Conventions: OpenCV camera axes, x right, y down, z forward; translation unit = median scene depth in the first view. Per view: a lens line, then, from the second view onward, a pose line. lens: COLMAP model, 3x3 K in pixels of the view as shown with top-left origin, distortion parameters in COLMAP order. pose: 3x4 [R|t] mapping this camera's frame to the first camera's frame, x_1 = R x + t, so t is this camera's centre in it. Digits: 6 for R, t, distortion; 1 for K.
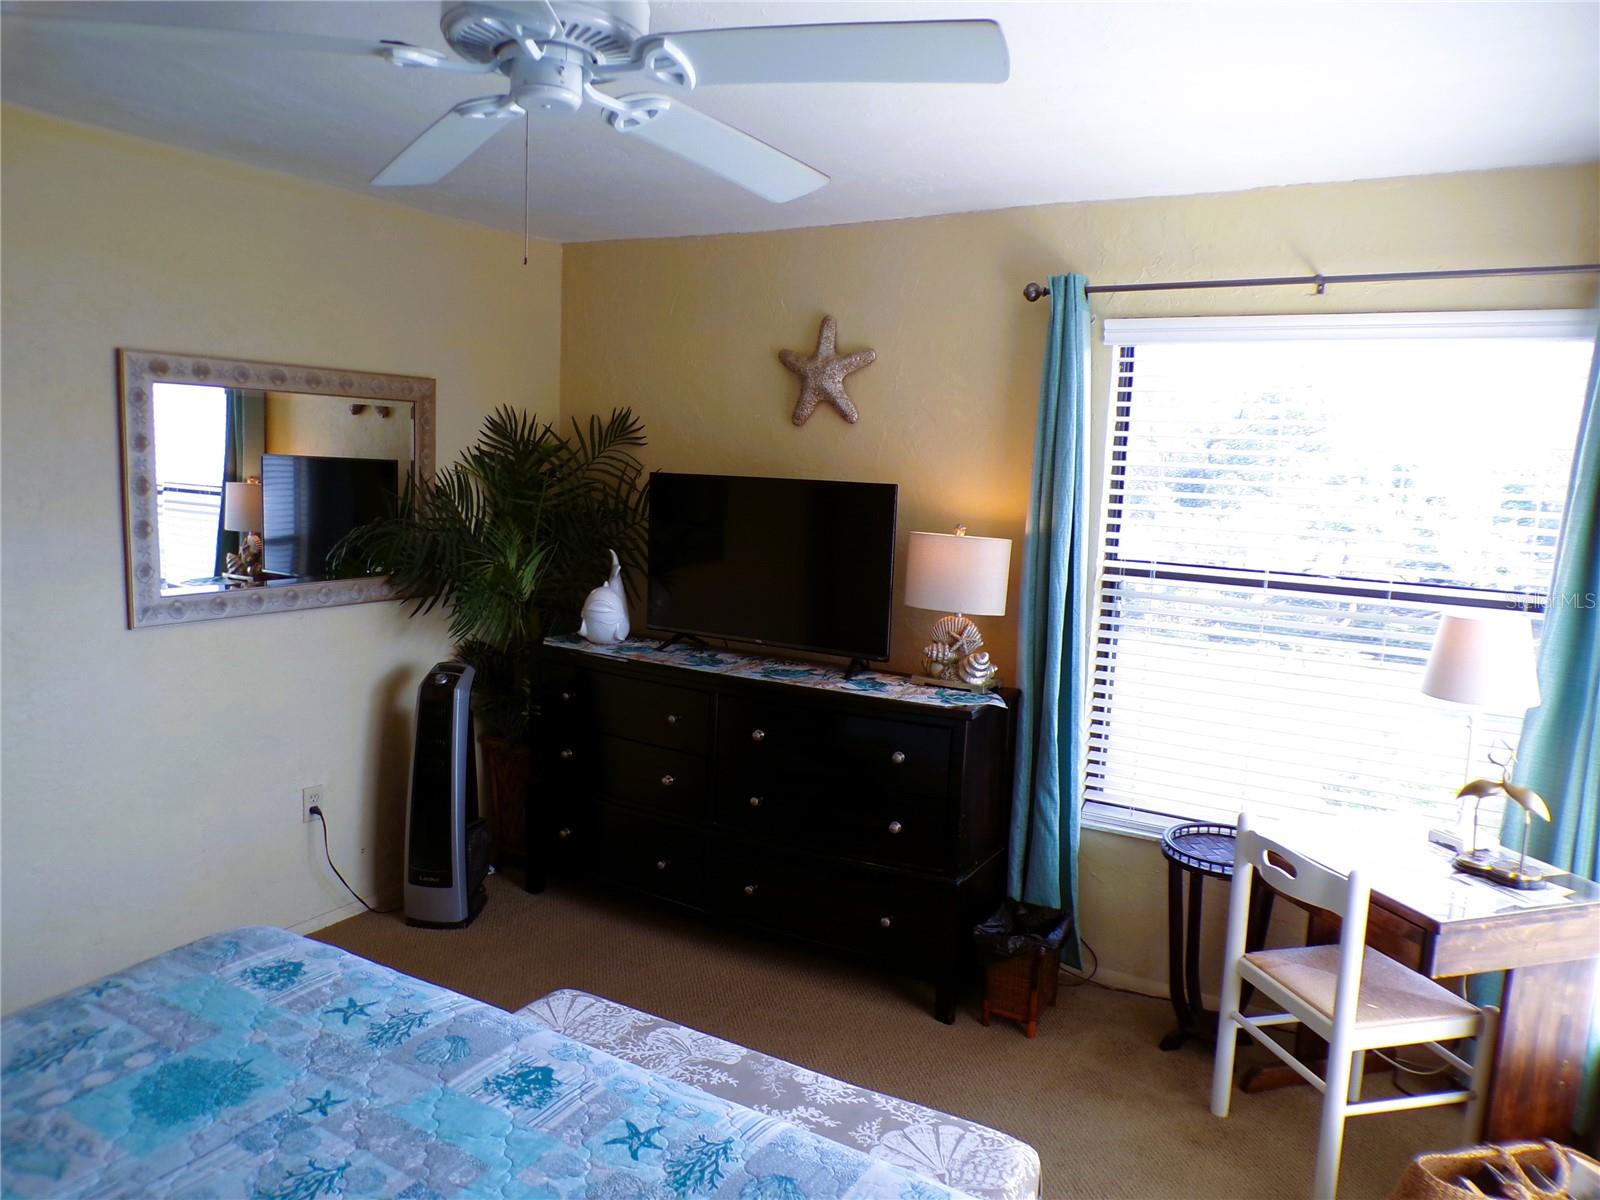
lens RADIAL K [[1088.3, 0, 800.0], [0, 1088.3, 600.0], [0, 0, 1]] dist [-0.041061, 0.026174]
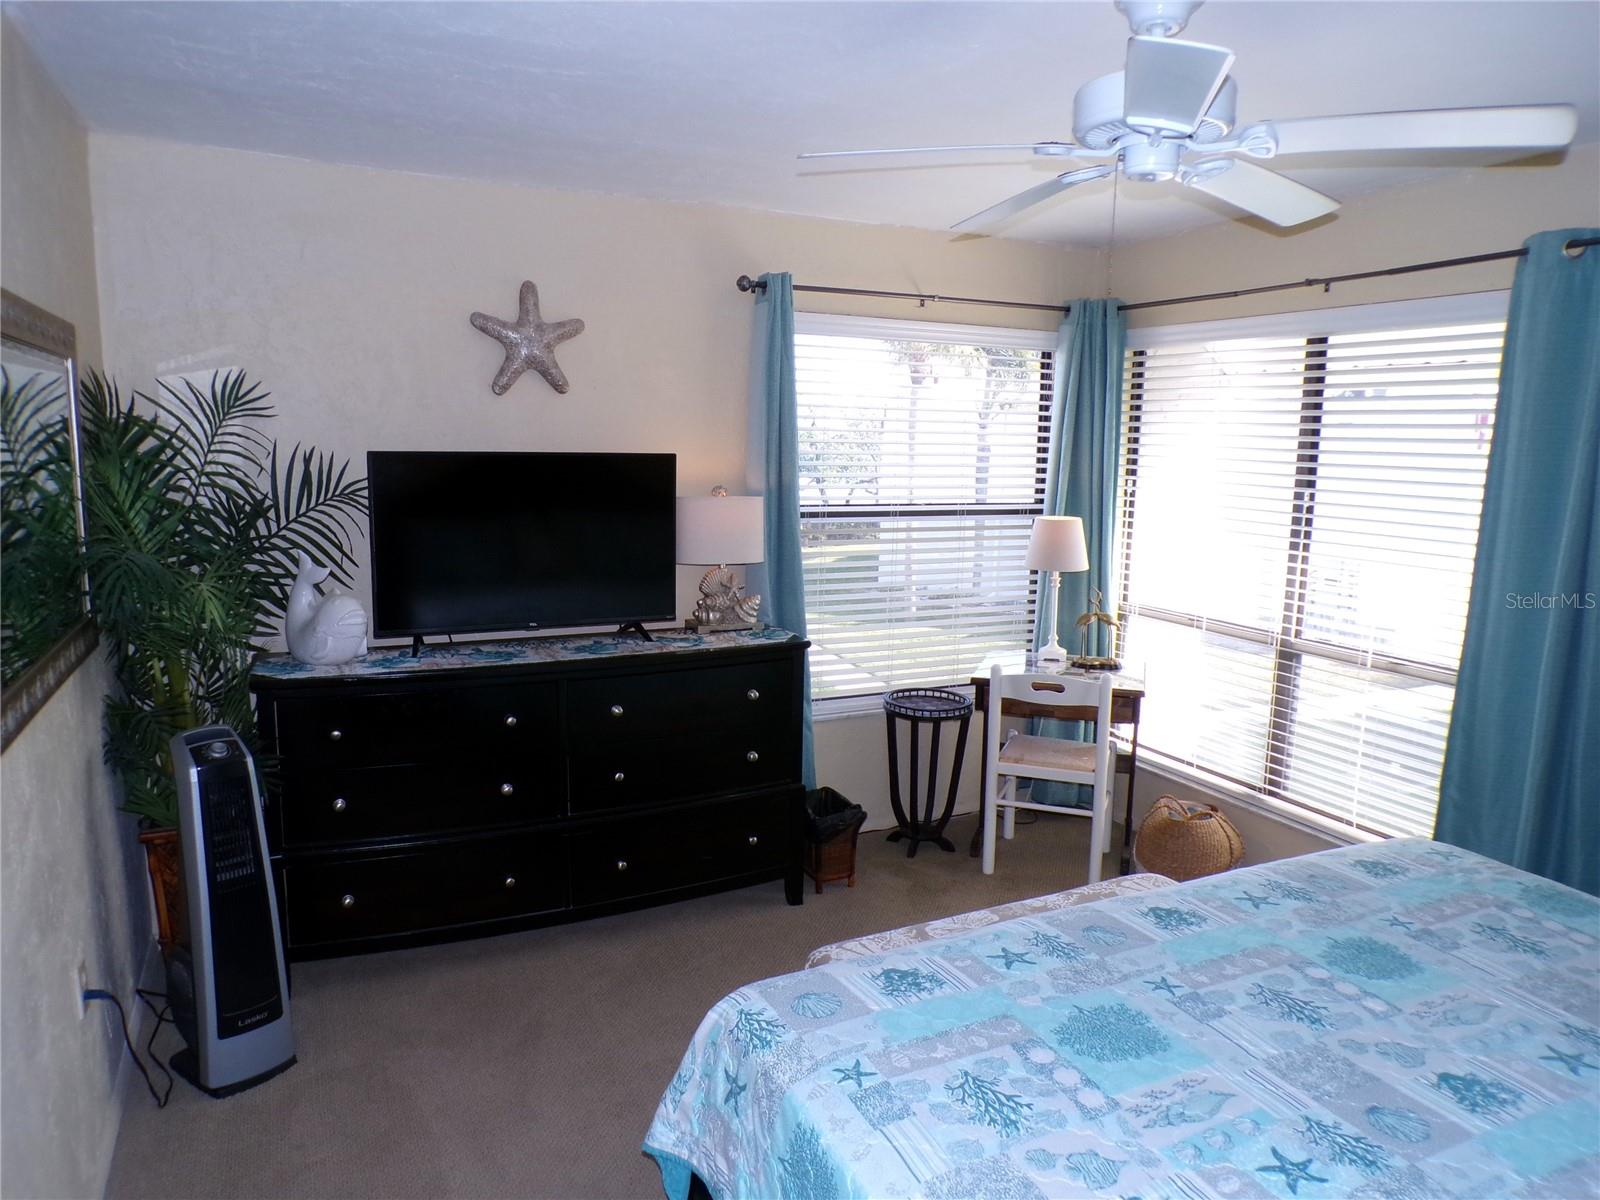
lens RADIAL K [[1088.3, 0, 800.0], [0, 1088.3, 600.0], [0, 0, 1]] dist [-0.041061, 0.026174]
pose [[0.558973, -0.149530, 0.815592, -0.837411], [0.114384, 0.988107, 0.102765, -0.067156], [-0.821259, 0.035848, 0.569429, 0.332299]]
